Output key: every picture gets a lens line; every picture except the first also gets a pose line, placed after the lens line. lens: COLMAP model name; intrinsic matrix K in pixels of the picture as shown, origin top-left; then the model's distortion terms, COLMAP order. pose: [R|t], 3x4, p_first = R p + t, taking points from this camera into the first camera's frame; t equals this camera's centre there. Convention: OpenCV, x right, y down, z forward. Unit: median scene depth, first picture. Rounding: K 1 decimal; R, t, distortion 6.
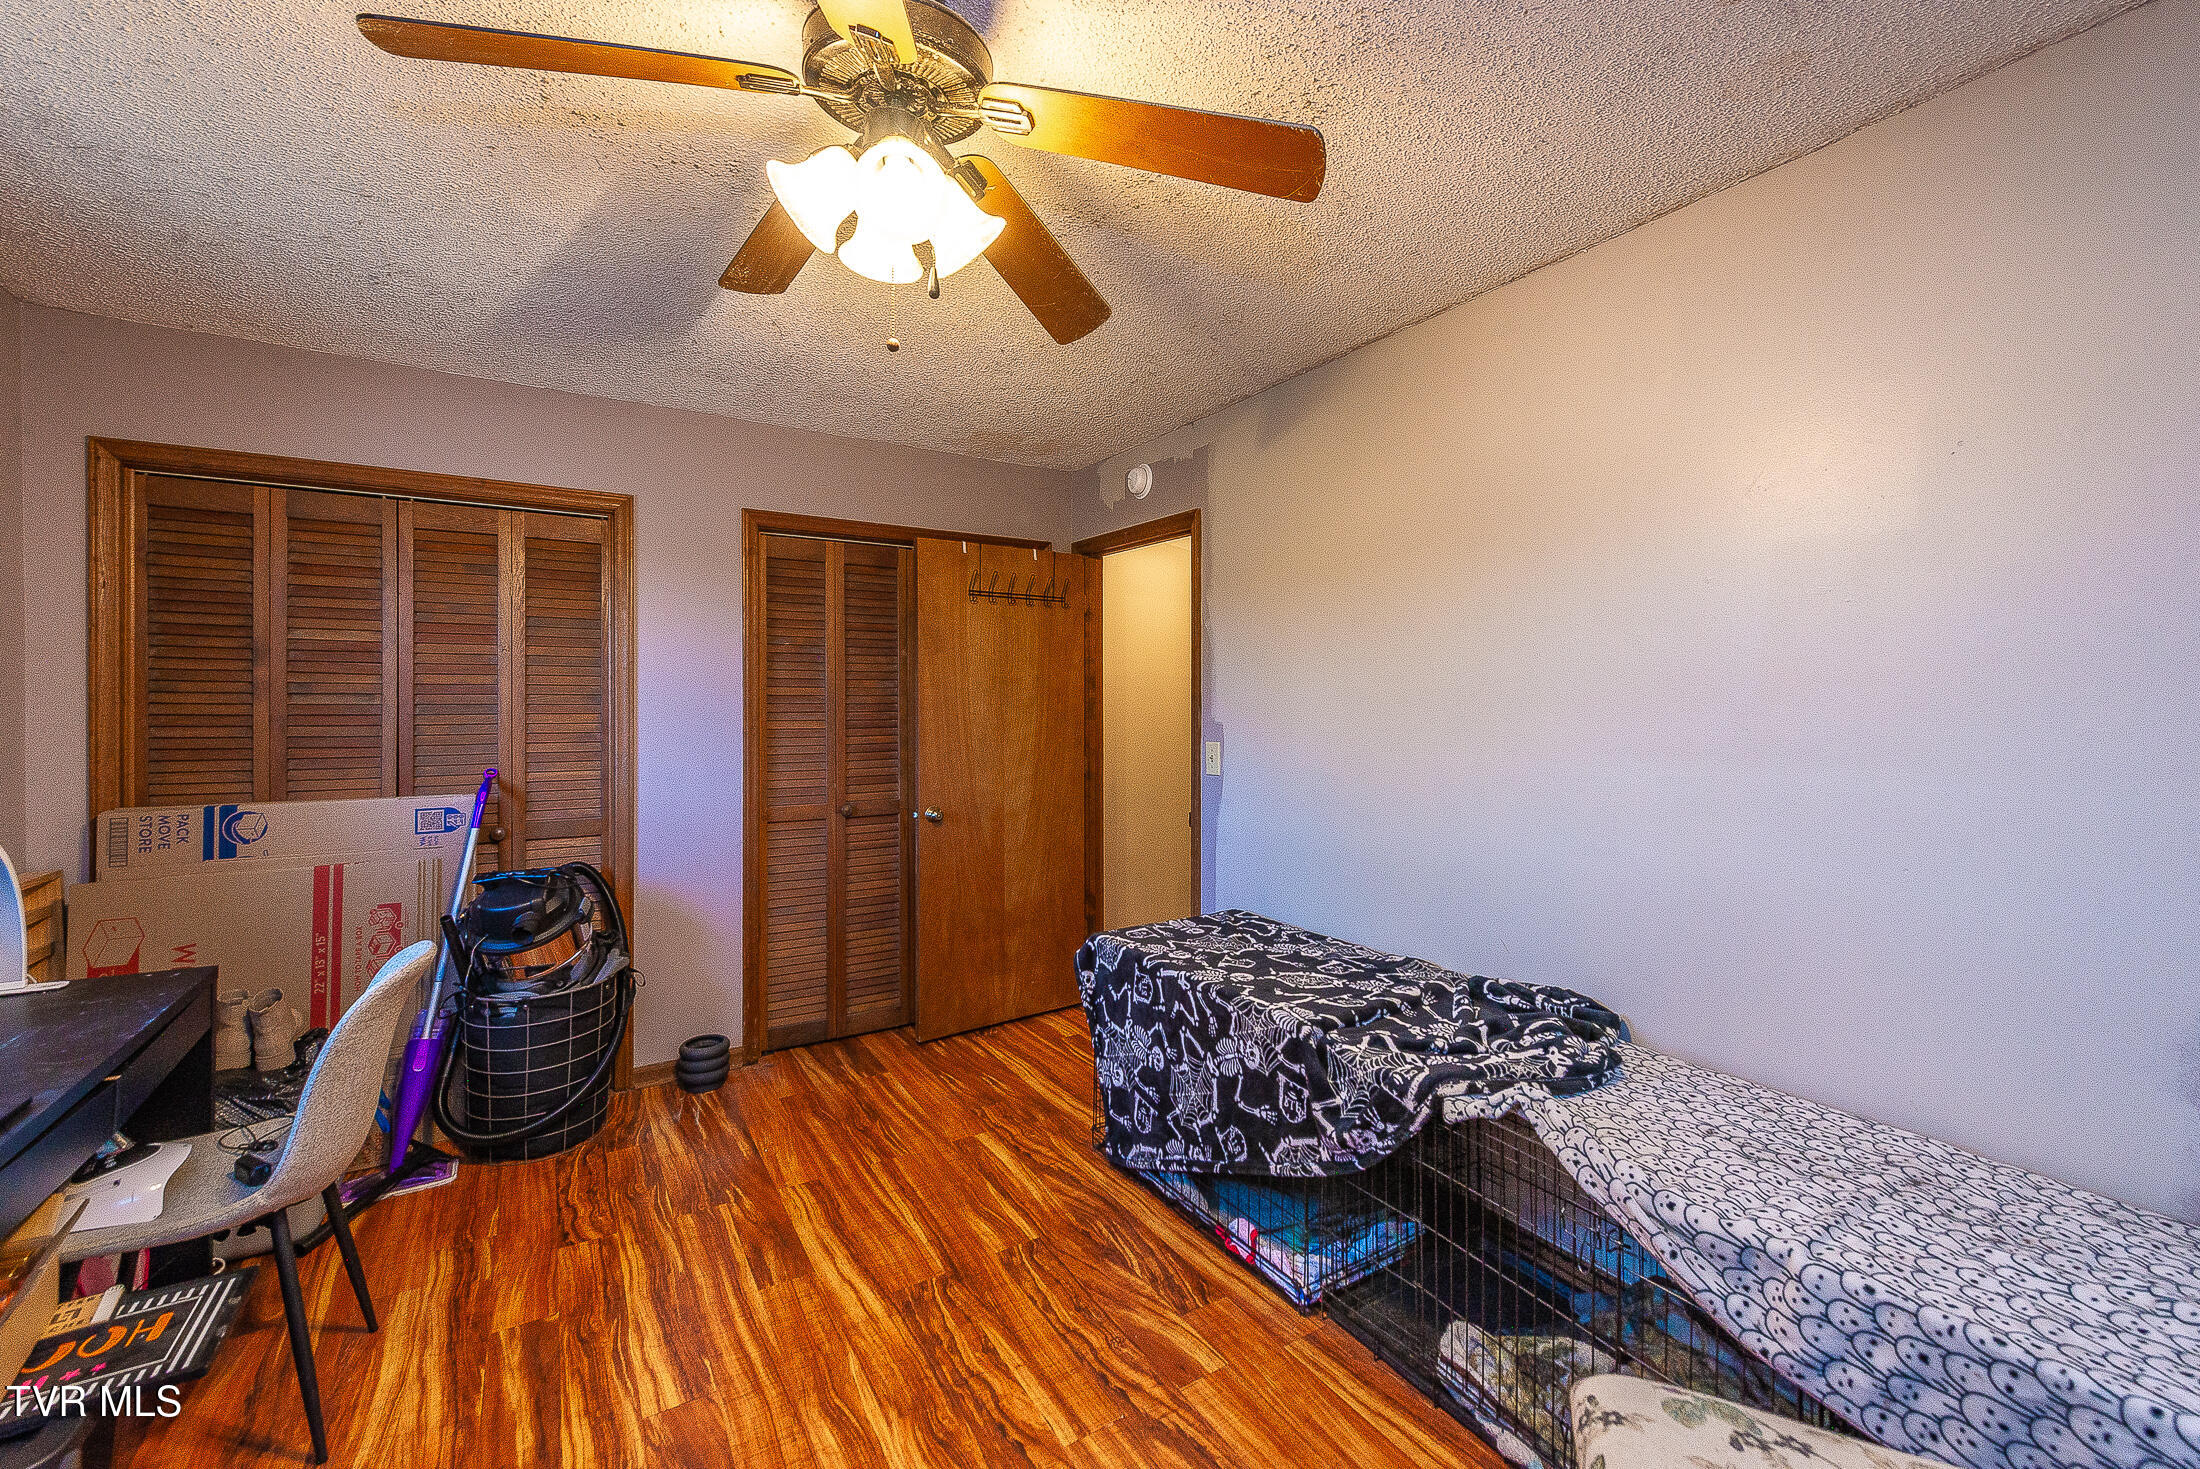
lens RADIAL K [[884.2, 0, 1084.9], [0, 884.2, 715.3], [0, 0, 1]] dist [0.016517, -0.001635]
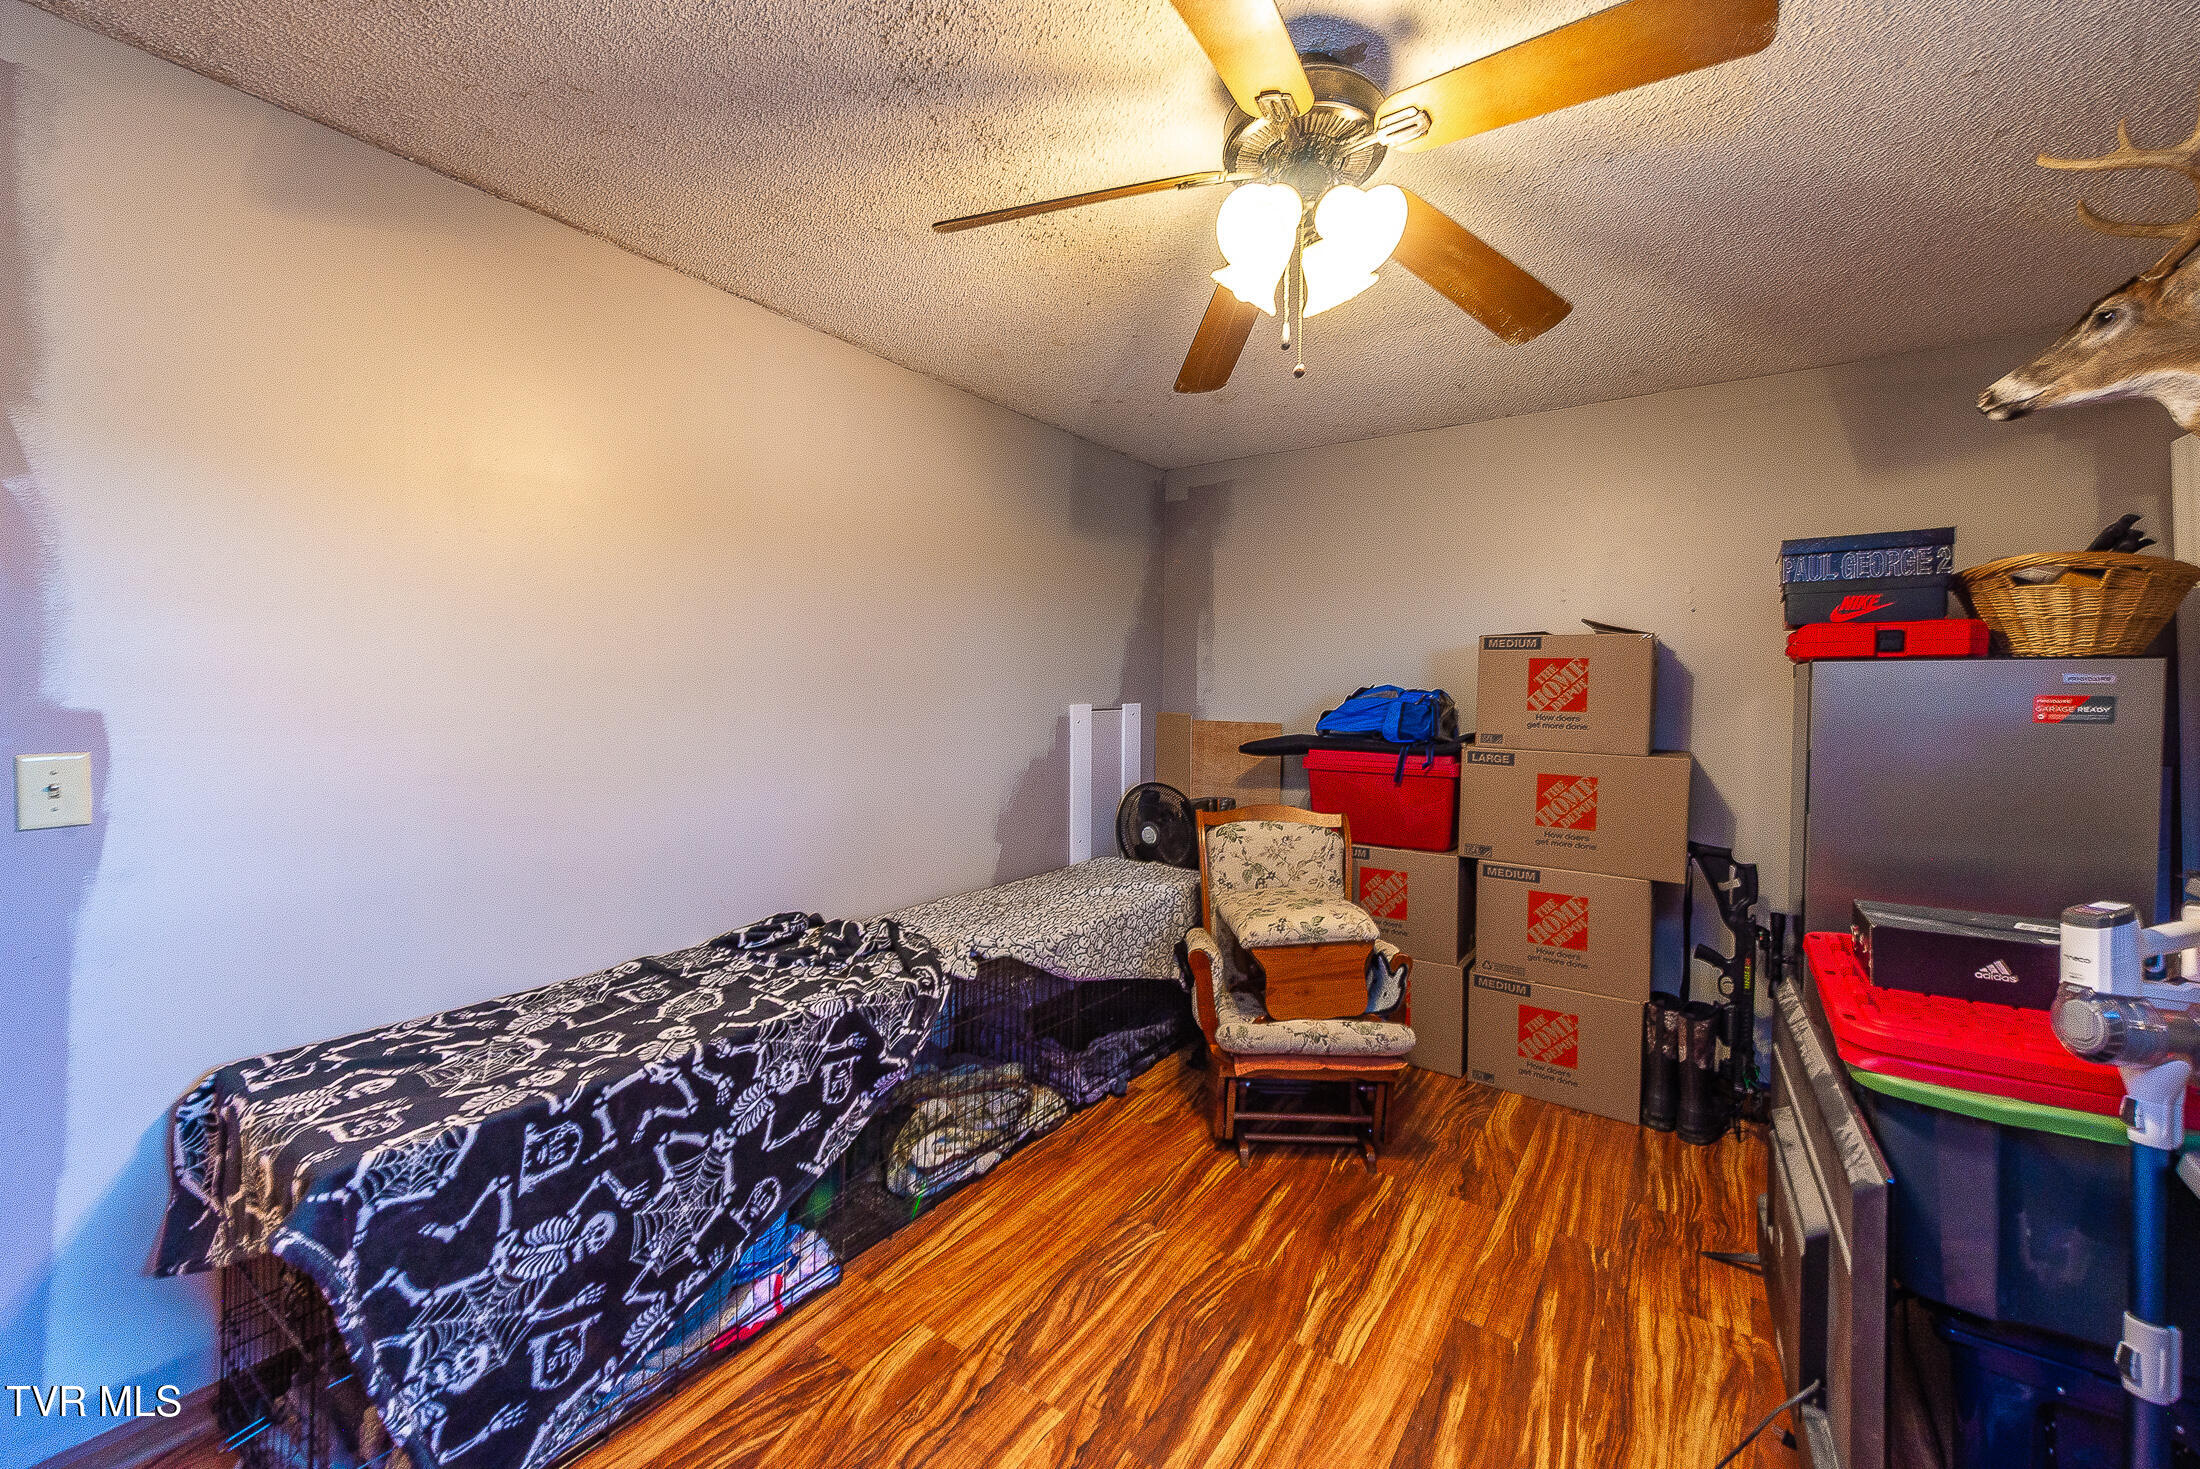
lens RADIAL K [[884.2, 0, 1102.9], [0, 884.2, 707.2], [0, 0, 1]] dist [0.016517, -0.001635]
pose [[-0.407266, -0.023332, 0.913012, -0.635814], [-0.007642, 0.999726, 0.022140, -0.007931], [-0.913278, 0.002040, -0.407332, 0.915346]]
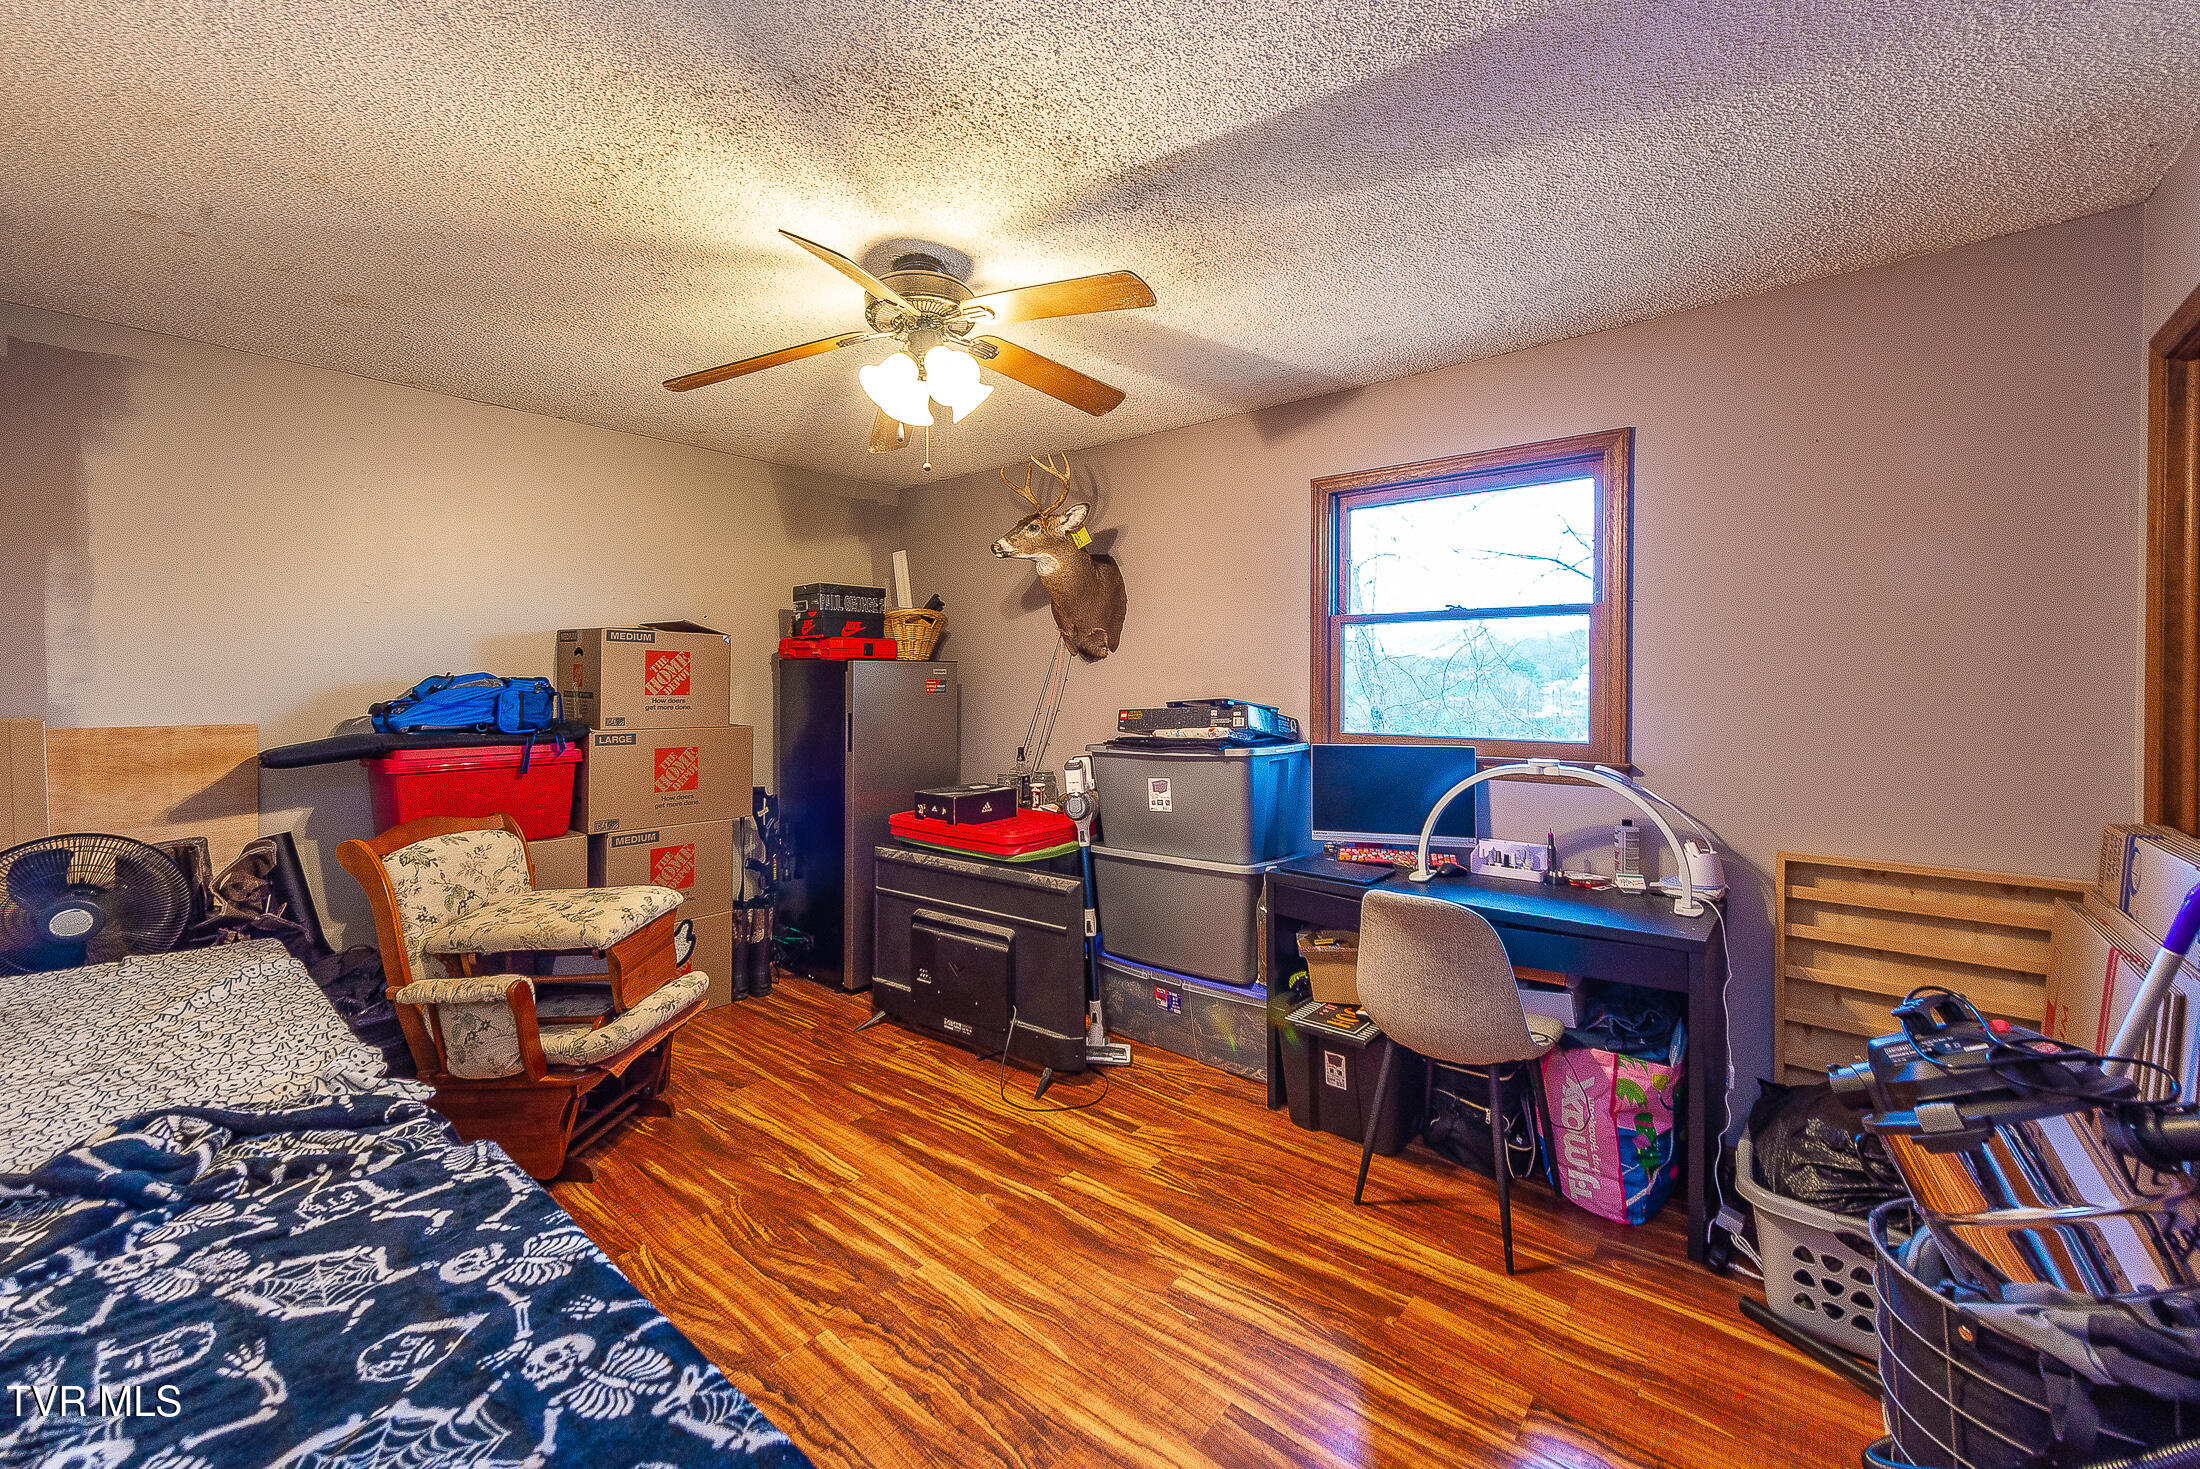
lens RADIAL K [[884.2, 0, 1096.6], [0, 884.2, 686.6], [0, 0, 1]] dist [0.016517, -0.001635]
pose [[-0.945546, -0.000220, -0.325487, 0.015782], [-0.005391, 0.999873, 0.014984, -0.020535], [0.325443, 0.015923, -0.945428, 1.459651]]
